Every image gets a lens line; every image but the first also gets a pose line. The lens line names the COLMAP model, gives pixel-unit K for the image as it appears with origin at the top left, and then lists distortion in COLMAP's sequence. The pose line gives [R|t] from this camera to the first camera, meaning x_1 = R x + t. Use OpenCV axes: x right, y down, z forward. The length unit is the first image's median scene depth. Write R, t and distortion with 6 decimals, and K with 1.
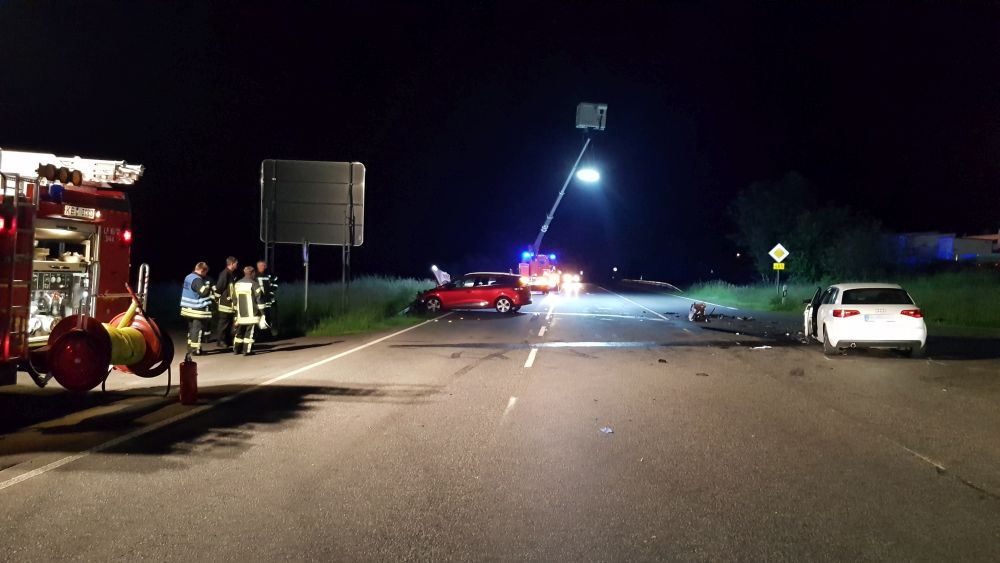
lens RADIAL K [[775.9, 0, 503.5], [0, 775.9, 279.4], [0, 0, 1]] dist [0.092427, -0.143237]
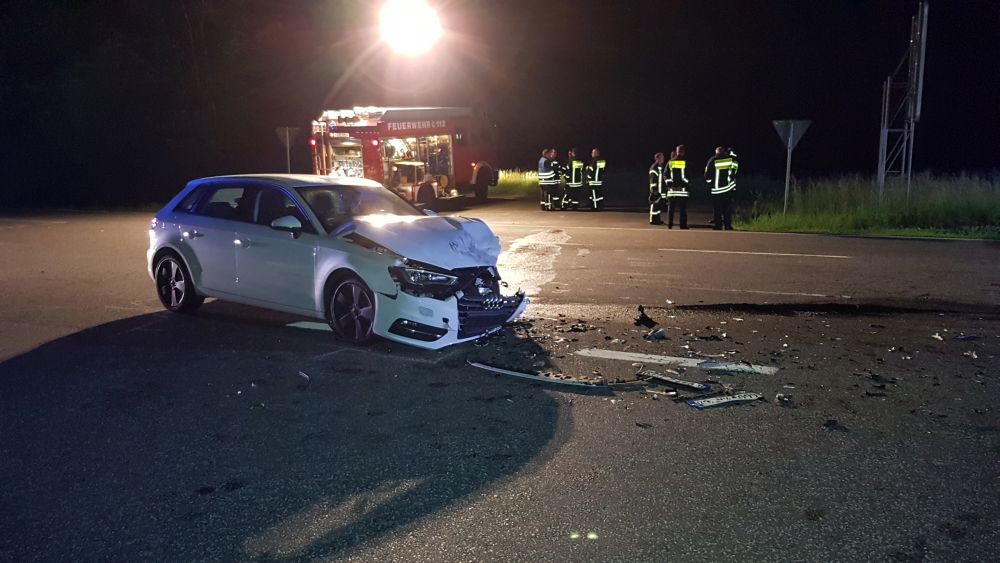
lens RADIAL K [[775.9, 0, 503.5], [0, 775.9, 279.4], [0, 0, 1]] dist [0.092427, -0.143237]
pose [[-0.327037, 0.138729, -0.934773, 0.431088], [-0.009752, 0.988618, 0.150132, -0.003562], [0.944961, 0.058214, -0.321962, 0.620792]]
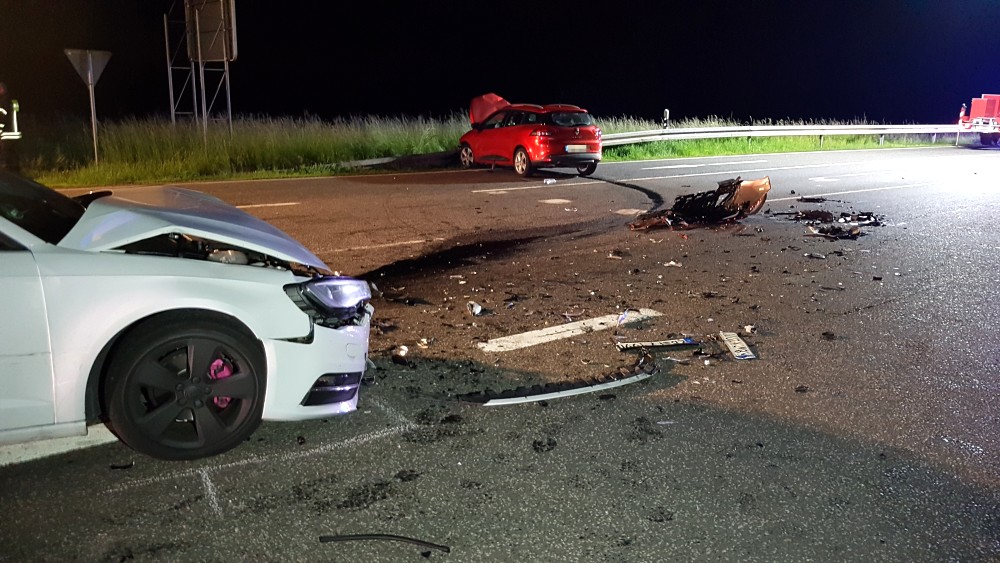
lens RADIAL K [[775.9, 0, 503.5], [0, 775.9, 279.4], [0, 0, 1]] dist [0.092427, -0.143237]
pose [[0.675142, 0.159591, -0.720218, 0.351508], [-0.013436, 0.978817, 0.204298, 0.000528], [0.737566, -0.128253, 0.662984, 0.484343]]
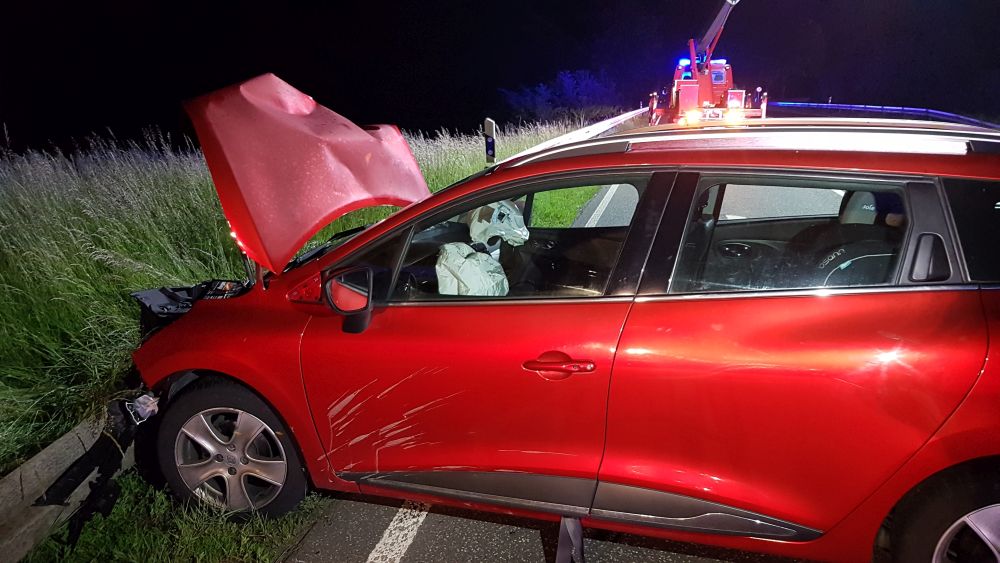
lens RADIAL K [[775.9, 0, 503.5], [0, 775.9, 279.4], [0, 0, 1]] dist [0.092427, -0.143237]
pose [[0.990945, -0.008157, -0.134017, -0.031694], [0.036720, 0.976563, 0.212075, -0.010398], [0.129146, -0.215076, 0.968020, 0.760713]]
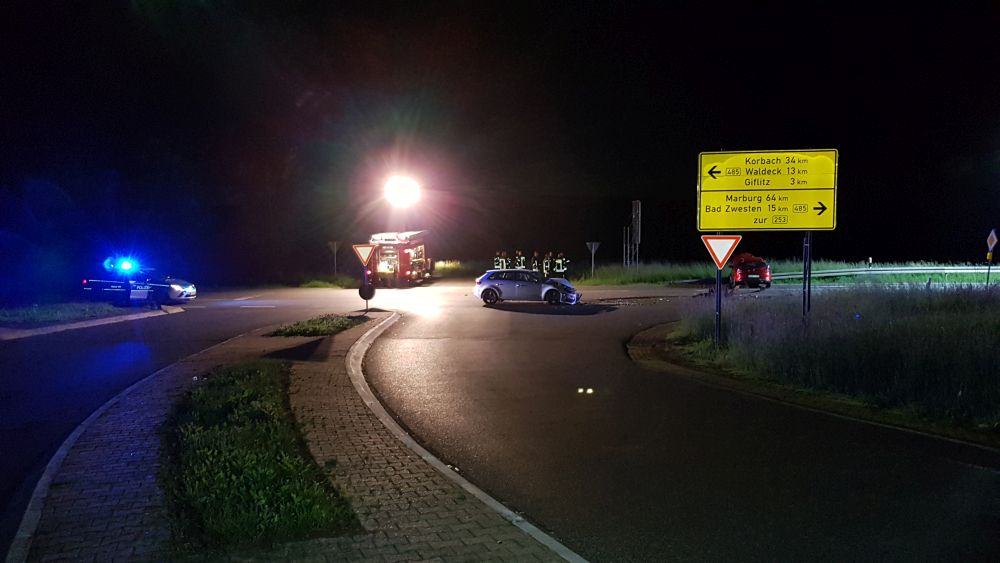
lens RADIAL K [[775.9, 0, 503.5], [0, 775.9, 279.4], [0, 0, 1]] dist [0.092427, -0.143237]
pose [[0.026457, 0.045784, -0.998601, 1.193886], [0.000255, 0.998950, 0.045807, -0.030658], [0.999650, -0.001467, 0.026417, 0.434326]]
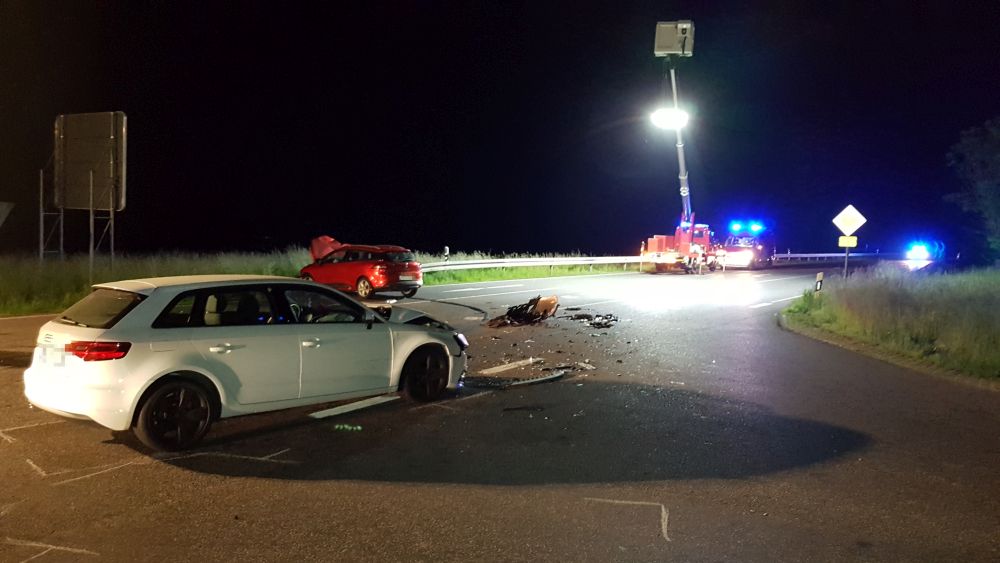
lens RADIAL K [[775.9, 0, 503.5], [0, 775.9, 279.4], [0, 0, 1]] dist [0.092427, -0.143237]
pose [[0.887557, 0.033877, -0.459451, 0.397079], [-0.016356, 0.998981, 0.042062, -0.008363], [0.460408, -0.029818, 0.887207, 0.304714]]
